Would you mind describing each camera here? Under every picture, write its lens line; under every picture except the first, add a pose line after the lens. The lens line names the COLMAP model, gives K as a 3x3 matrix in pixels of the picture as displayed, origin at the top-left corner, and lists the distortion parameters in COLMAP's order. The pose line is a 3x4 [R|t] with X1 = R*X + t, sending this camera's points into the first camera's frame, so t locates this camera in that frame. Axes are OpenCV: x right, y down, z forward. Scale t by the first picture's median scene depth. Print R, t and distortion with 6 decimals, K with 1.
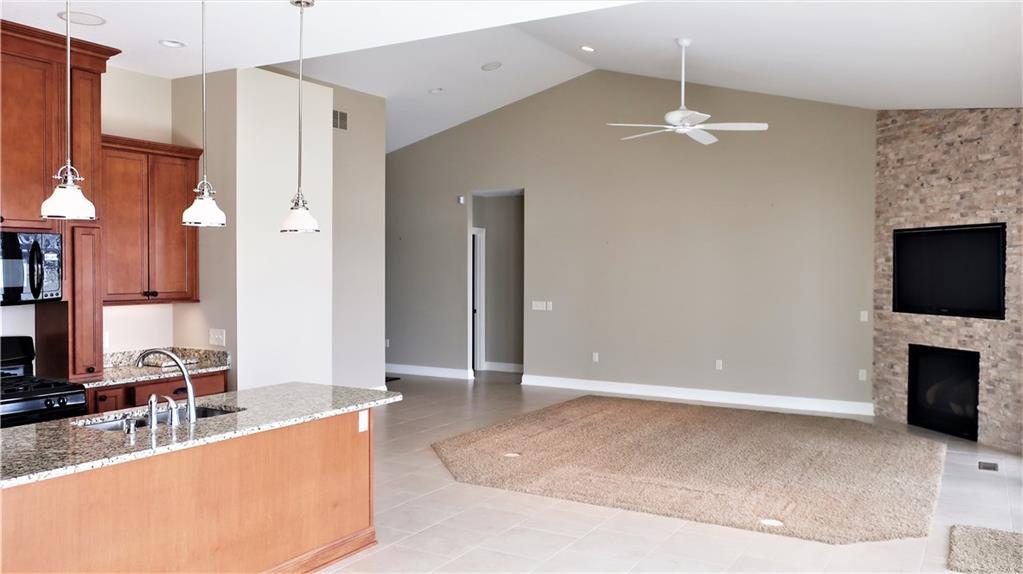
lens RADIAL K [[806.1, 0, 514.4], [0, 806.1, 288.4], [0, 0, 1]] dist [-0.005323, 0.014532]
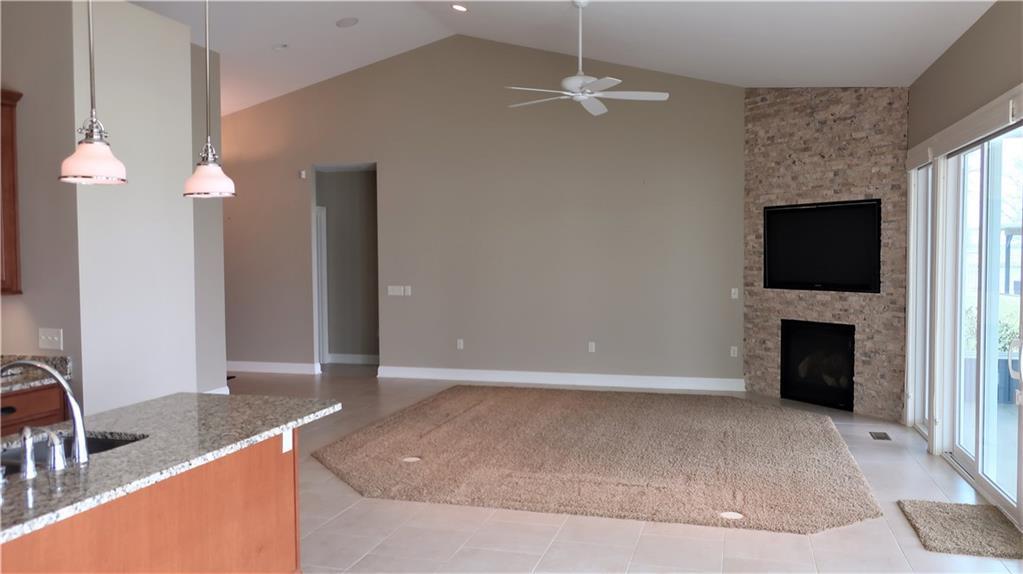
lens RADIAL K [[806.1, 0, 511.0], [0, 806.1, 289.1], [0, 0, 1]] dist [-0.005323, 0.014532]
pose [[0.968337, -0.022266, 0.248653, -0.099512], [0.017455, 0.999616, 0.021537, 0.003086], [-0.249037, -0.016515, 0.968353, 0.108187]]
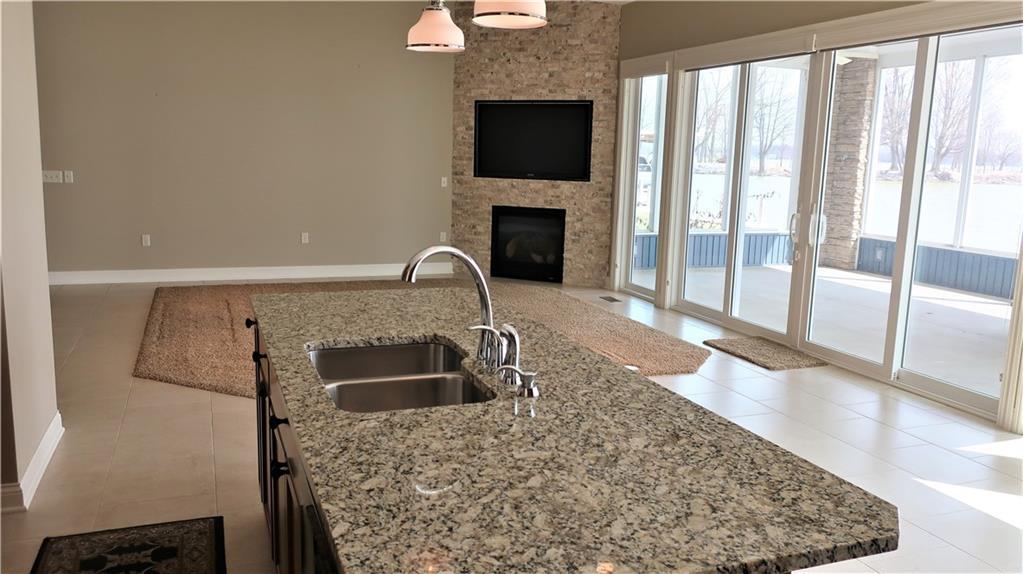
lens RADIAL K [[806.1, 0, 508.6], [0, 806.1, 287.9], [0, 0, 1]] dist [-0.005323, 0.014532]
pose [[0.627207, -0.117572, 0.769928, -0.399466], [-0.004805, 0.987938, 0.154777, 0.008832], [-0.778838, -0.100776, 0.619076, 0.297681]]
